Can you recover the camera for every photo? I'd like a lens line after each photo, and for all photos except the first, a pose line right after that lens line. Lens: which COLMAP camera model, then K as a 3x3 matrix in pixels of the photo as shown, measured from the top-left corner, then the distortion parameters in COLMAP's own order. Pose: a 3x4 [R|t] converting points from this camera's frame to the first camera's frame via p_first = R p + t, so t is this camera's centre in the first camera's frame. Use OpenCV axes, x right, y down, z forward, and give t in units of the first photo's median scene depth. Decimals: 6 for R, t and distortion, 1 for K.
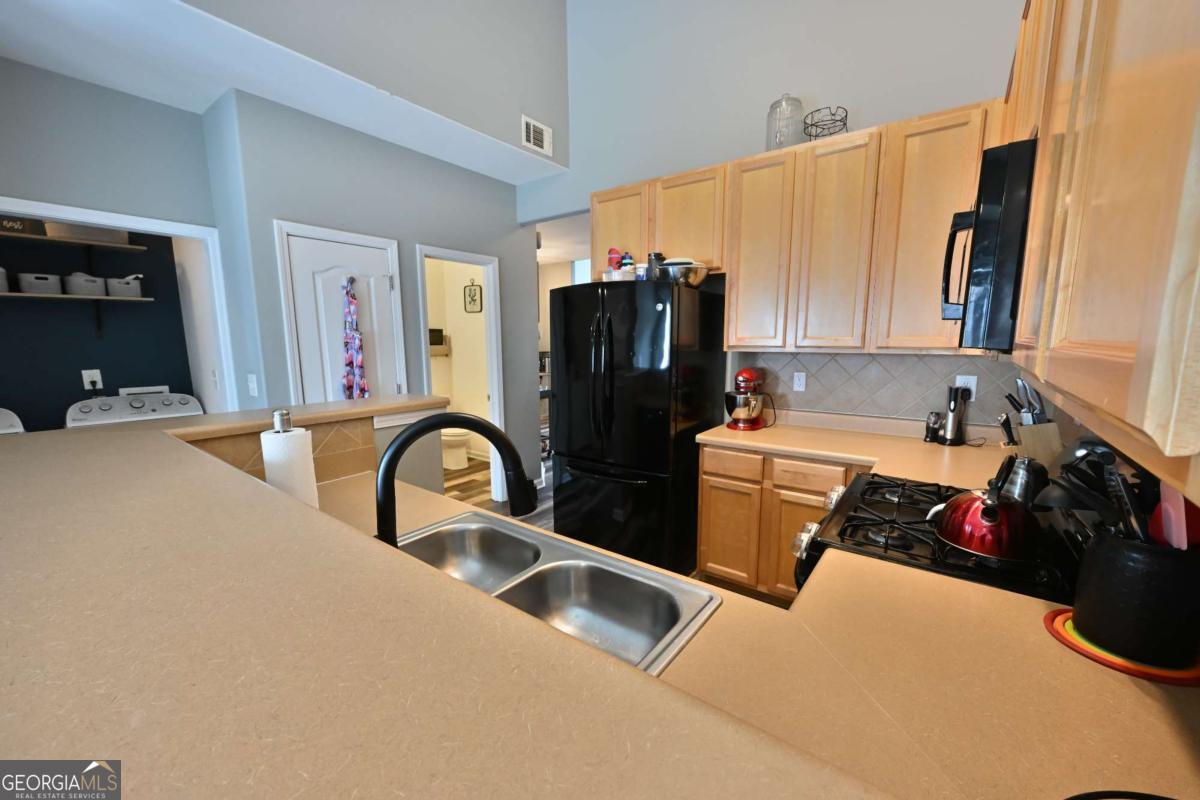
lens RADIAL K [[467.4, 0, 596.7], [0, 467.4, 406.0], [0, 0, 1]] dist [-0.002133, -0.000452]
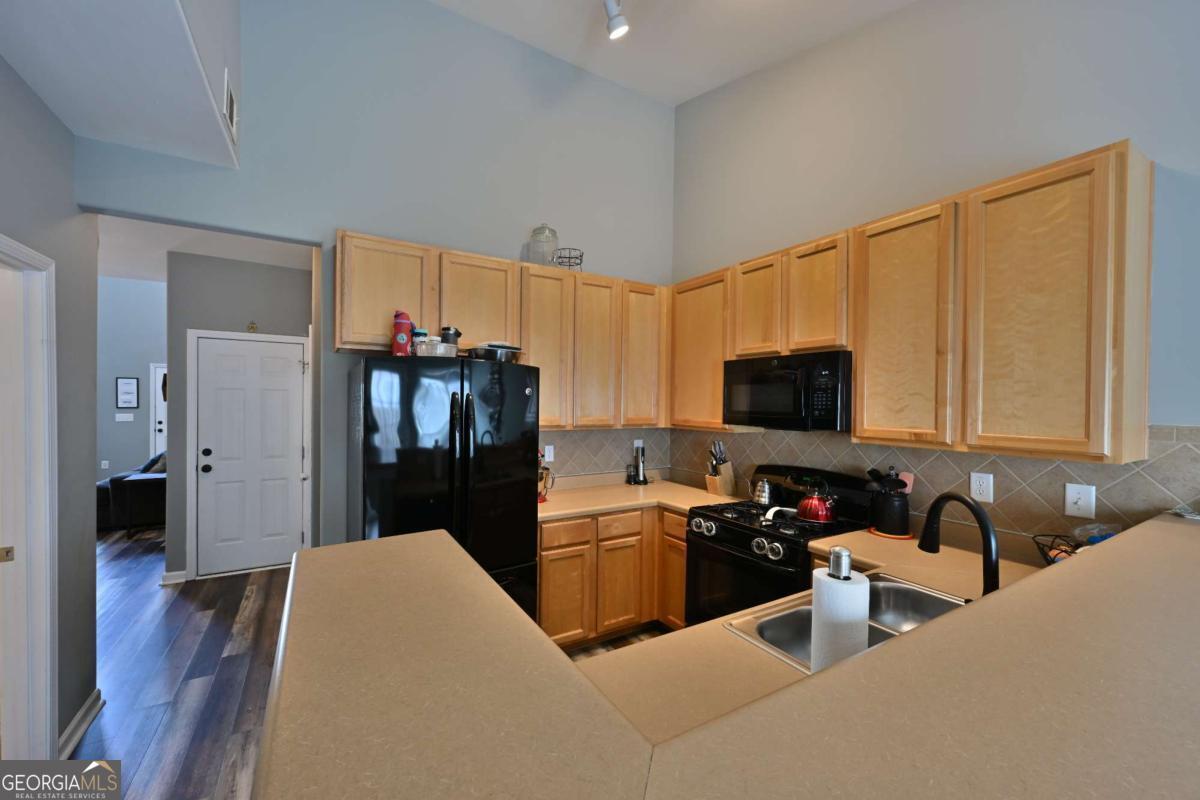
lens RADIAL K [[467.4, 0, 597.6], [0, 467.4, 406.7], [0, 0, 1]] dist [-0.002133, -0.000452]
pose [[0.375265, -0.000260, 0.926917, -0.629700], [0.123540, 0.991092, -0.049737, -0.096056], [-0.918648, 0.133176, 0.371955, 0.426338]]
